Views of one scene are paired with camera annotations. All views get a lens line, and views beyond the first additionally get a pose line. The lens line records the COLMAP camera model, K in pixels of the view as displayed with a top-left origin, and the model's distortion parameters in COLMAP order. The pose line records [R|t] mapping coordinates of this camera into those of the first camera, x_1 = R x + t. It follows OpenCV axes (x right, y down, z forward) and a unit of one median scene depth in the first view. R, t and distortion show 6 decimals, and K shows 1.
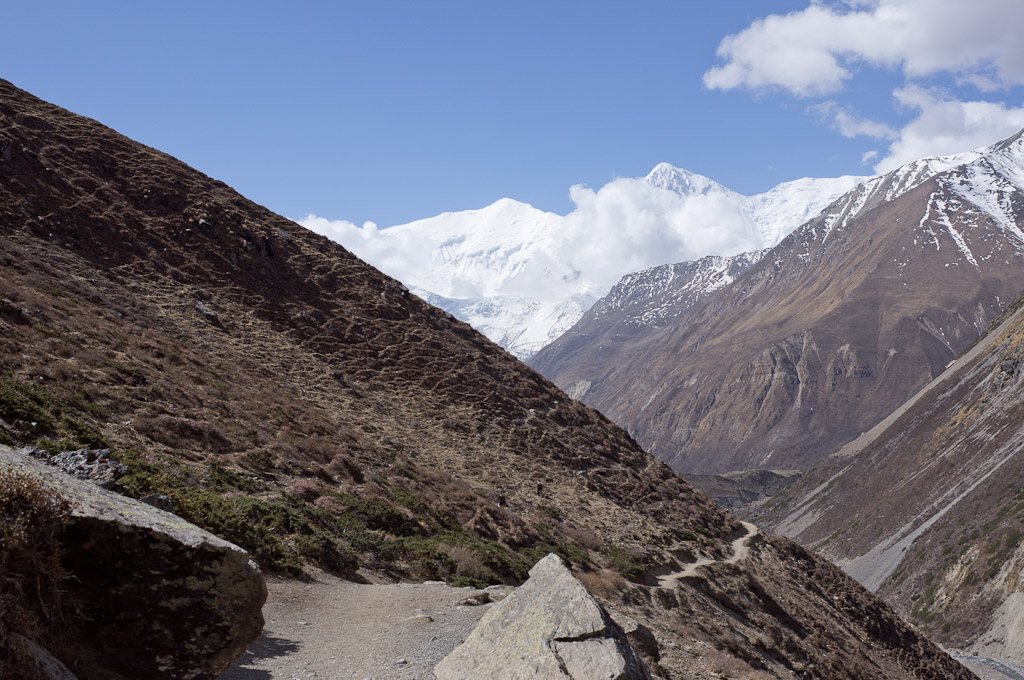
lens RADIAL K [[1058.6, 0, 511.6], [0, 1058.6, 340.5], [0, 0, 1]] dist [-0.066191, 0.000000]
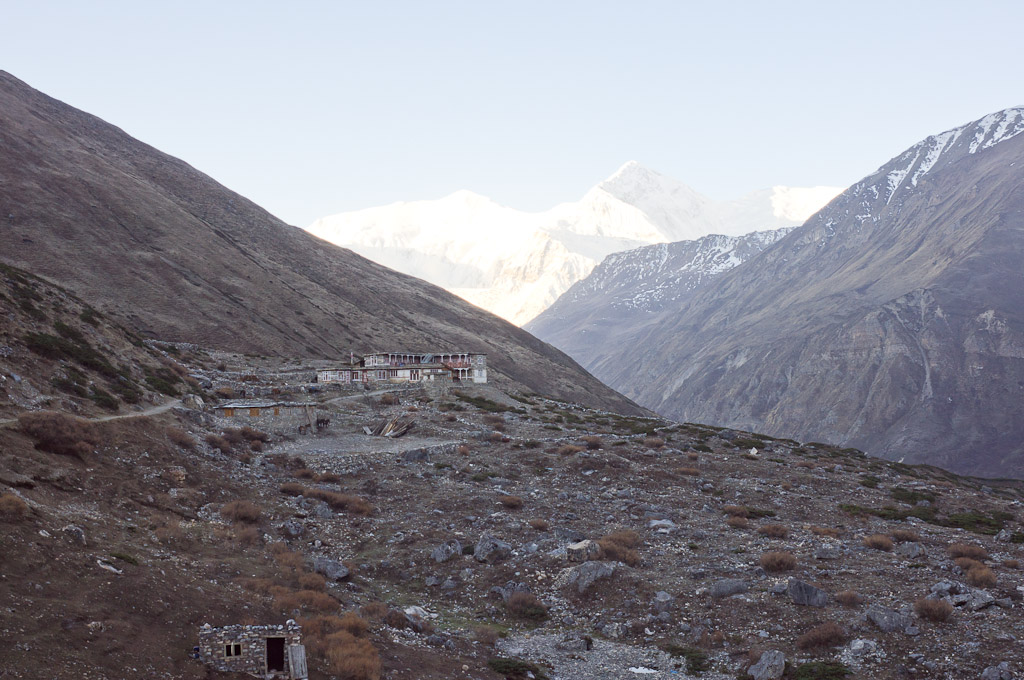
lens RADIAL K [[1058.6, 0, 512.4], [0, 1058.6, 339.5], [0, 0, 1]] dist [-0.066191, 0.000000]
pose [[0.997115, 0.055171, 0.052123, -0.018700], [-0.054707, 0.998449, -0.010294, 0.031751], [-0.052610, 0.007413, 0.998588, 0.227498]]
